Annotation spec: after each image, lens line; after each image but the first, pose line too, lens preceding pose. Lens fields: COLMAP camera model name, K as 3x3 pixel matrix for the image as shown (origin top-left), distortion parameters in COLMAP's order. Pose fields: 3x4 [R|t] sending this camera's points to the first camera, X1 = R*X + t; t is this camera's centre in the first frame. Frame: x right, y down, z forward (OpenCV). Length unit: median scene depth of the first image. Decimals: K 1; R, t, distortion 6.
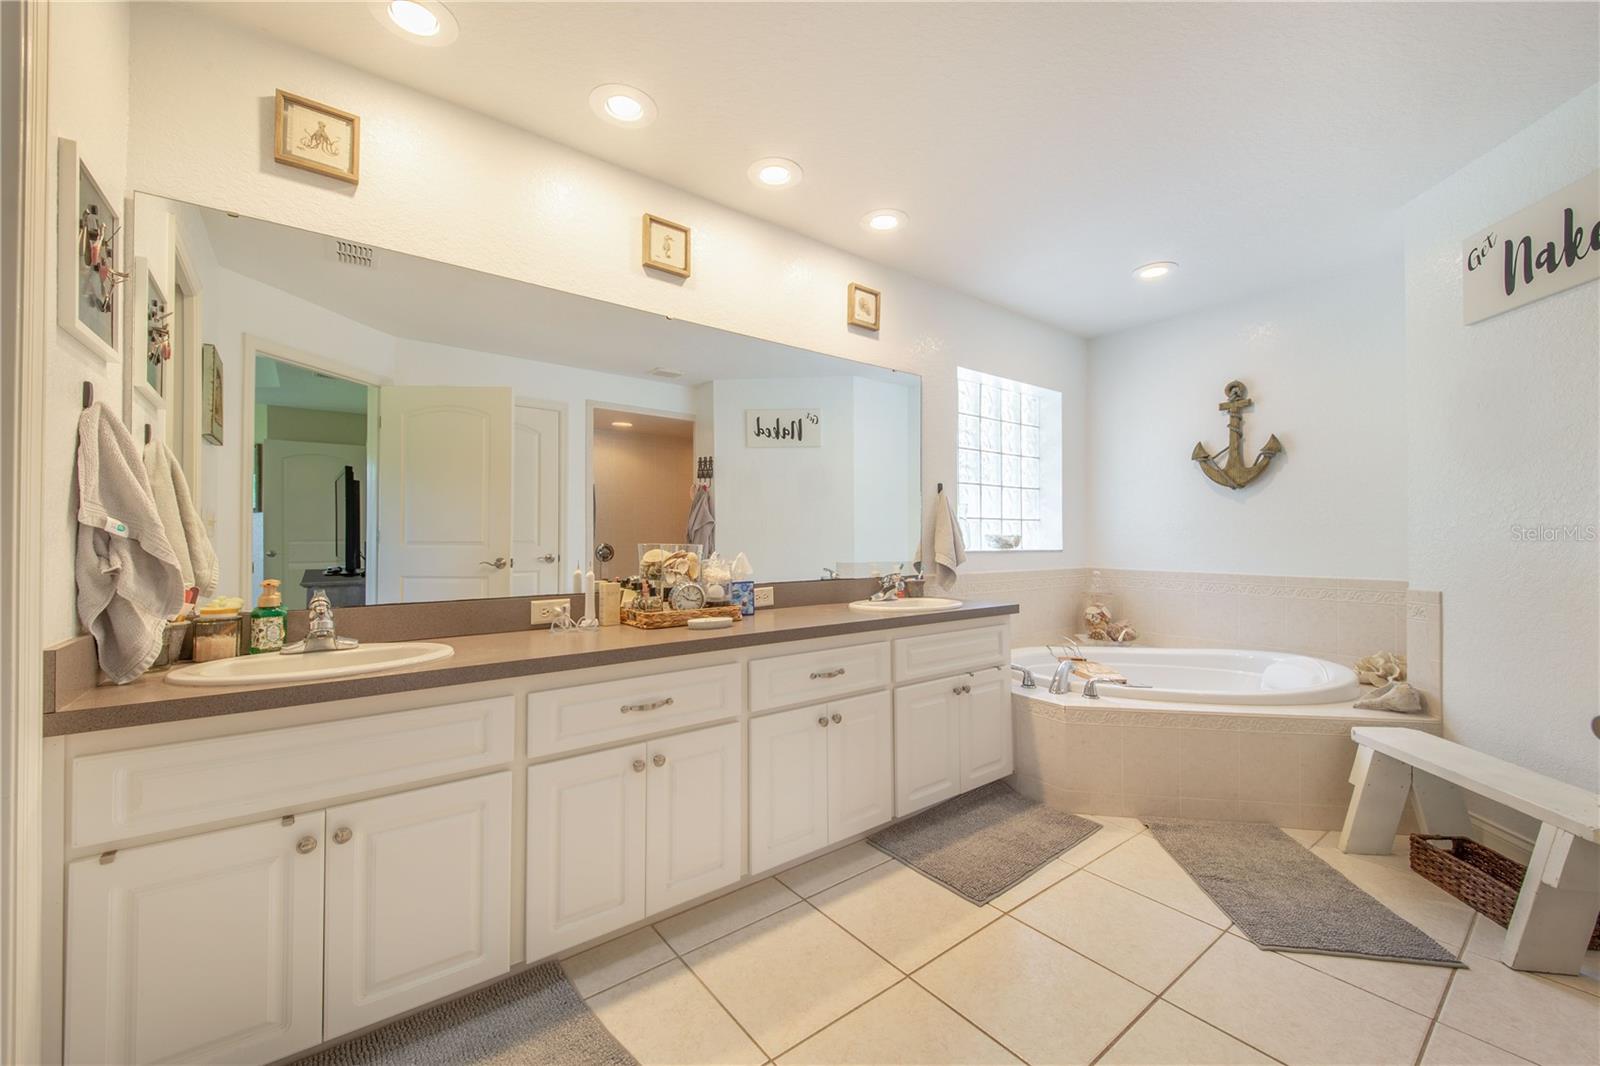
lens RADIAL K [[634.0, 0, 802.7], [0, 634.0, 528.1], [0, 0, 1]] dist [0.001640, -0.007362]
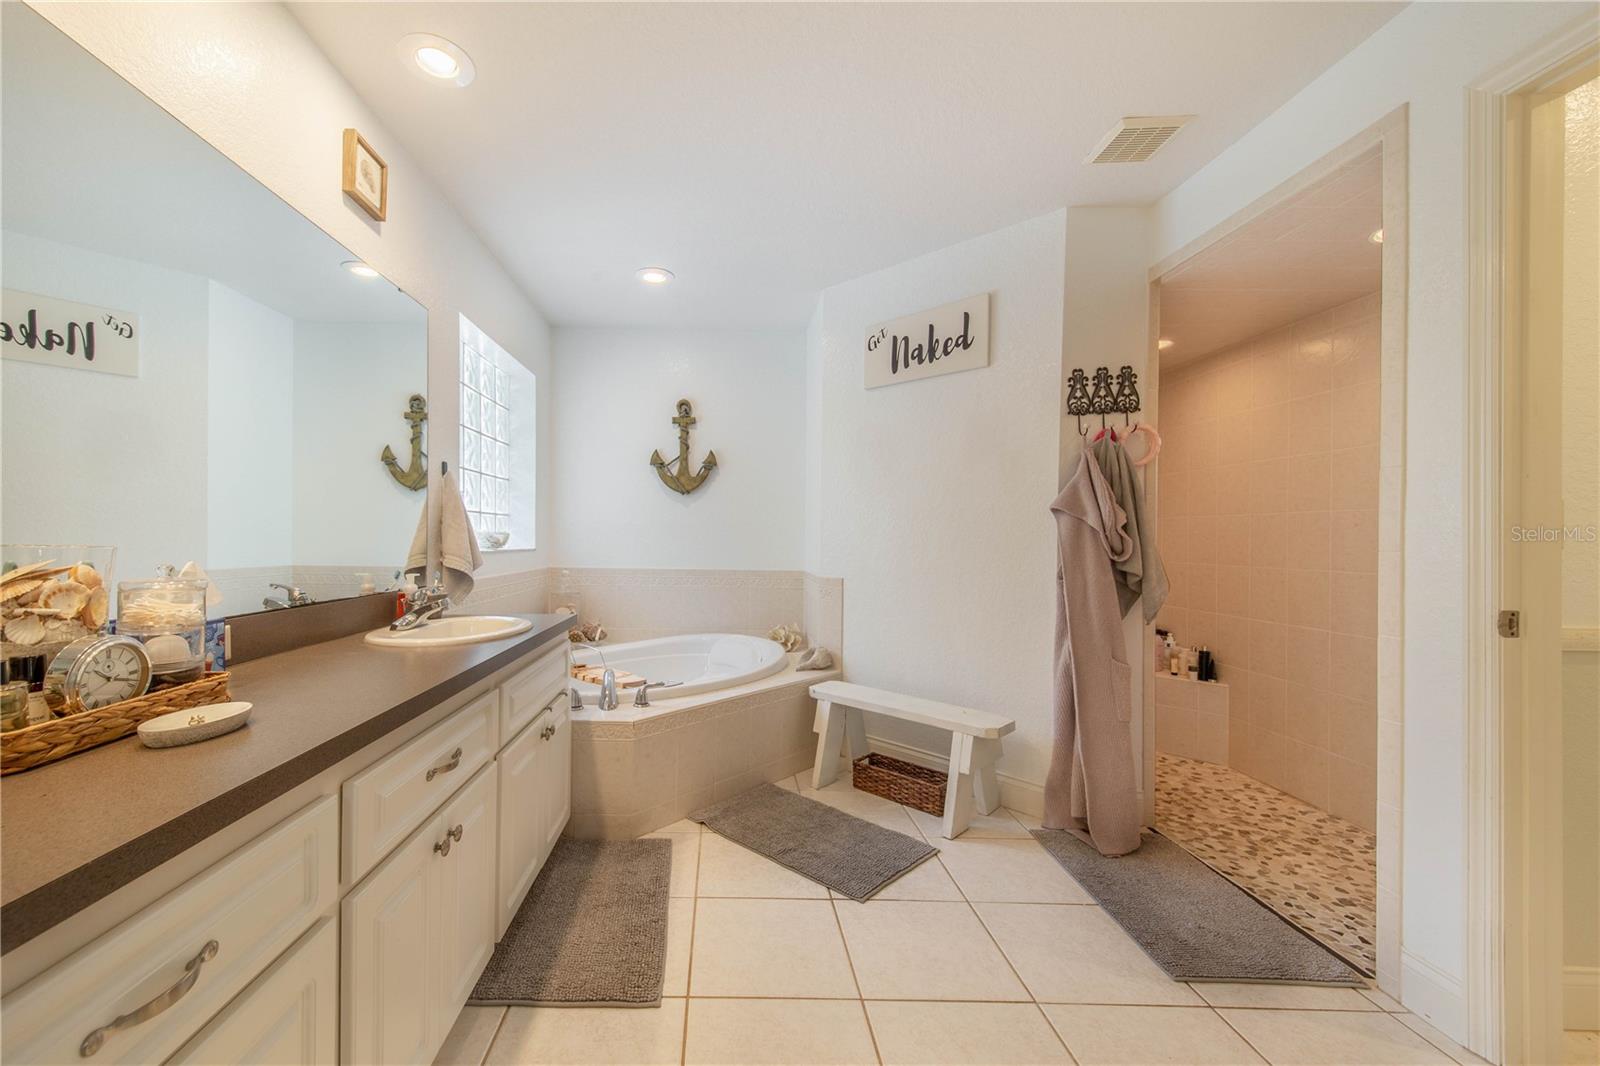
lens RADIAL K [[631.4, 0, 799.6], [0, 631.4, 535.5], [0, 0, 1]] dist [0.070465, -0.033258]
pose [[0.605355, 0.011087, 0.795878, -0.170356], [-0.024261, 0.999695, 0.004528, 0.003249], [-0.795586, -0.022050, 0.605440, 0.253423]]
